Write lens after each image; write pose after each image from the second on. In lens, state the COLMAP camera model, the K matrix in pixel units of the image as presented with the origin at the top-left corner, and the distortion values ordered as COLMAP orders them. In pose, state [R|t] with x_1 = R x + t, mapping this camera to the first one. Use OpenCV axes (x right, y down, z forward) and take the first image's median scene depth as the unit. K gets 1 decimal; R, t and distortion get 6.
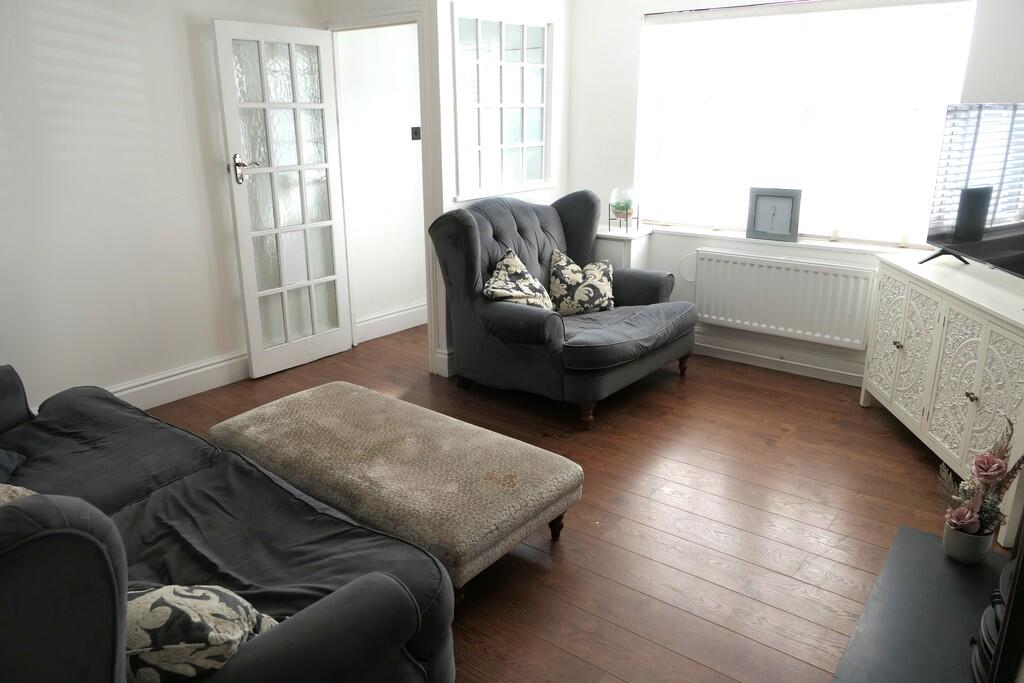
lens RADIAL K [[741.4, 0, 512.0], [0, 741.4, 341.5], [0, 0, 1]] dist [-0.007352, 0.003419]
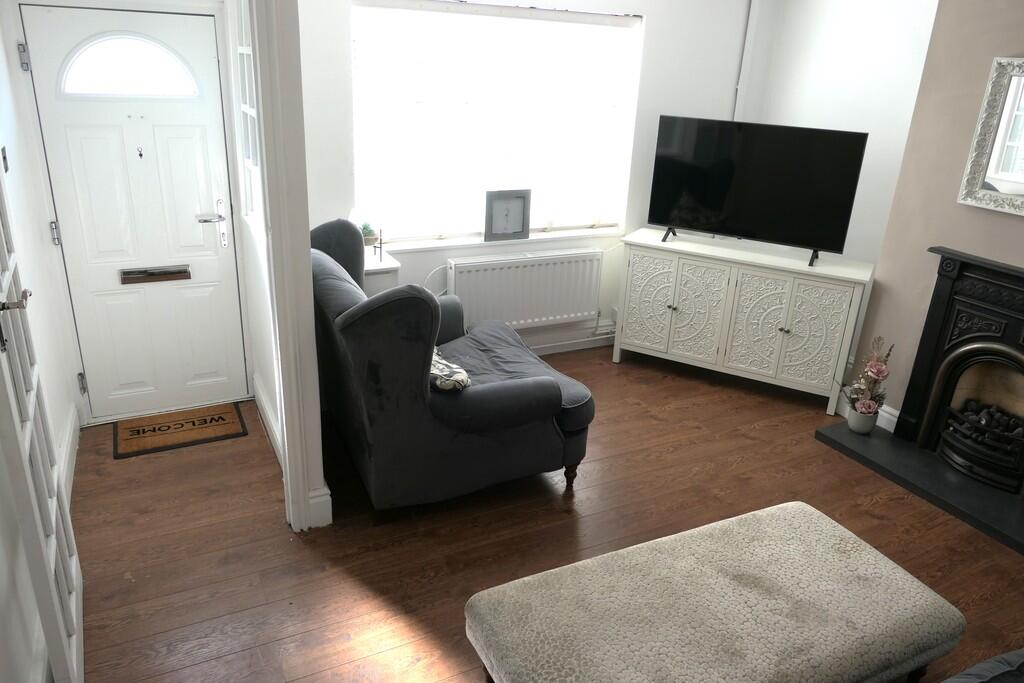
lens RADIAL K [[741.4, 0, 512.0], [0, 741.4, 341.5], [0, 0, 1]] dist [-0.007352, 0.003419]
pose [[0.417915, -0.306407, 0.855255, -0.575533], [0.224080, 0.947087, 0.229813, -0.241429], [-0.880418, 0.095603, 0.464462, 0.538175]]
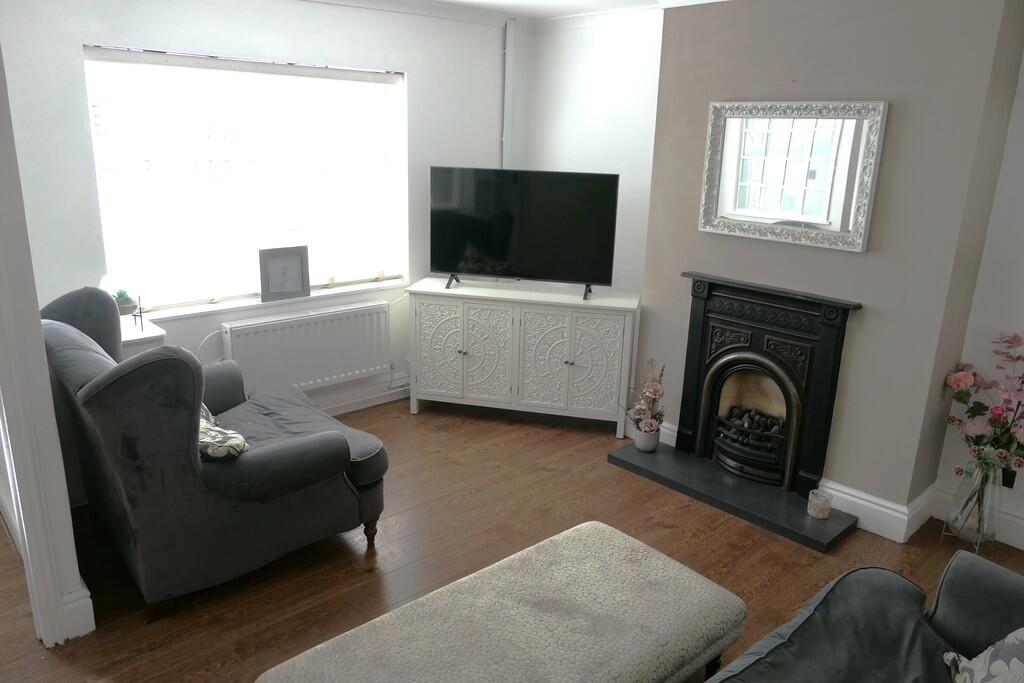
lens RADIAL K [[741.4, 0, 512.0], [0, 741.4, 341.5], [0, 0, 1]] dist [-0.007352, 0.003419]
pose [[0.159589, -0.259513, 0.952462, -0.562493], [0.266490, 0.940333, 0.211557, -0.215124], [-0.950534, 0.220060, 0.219224, 0.519037]]
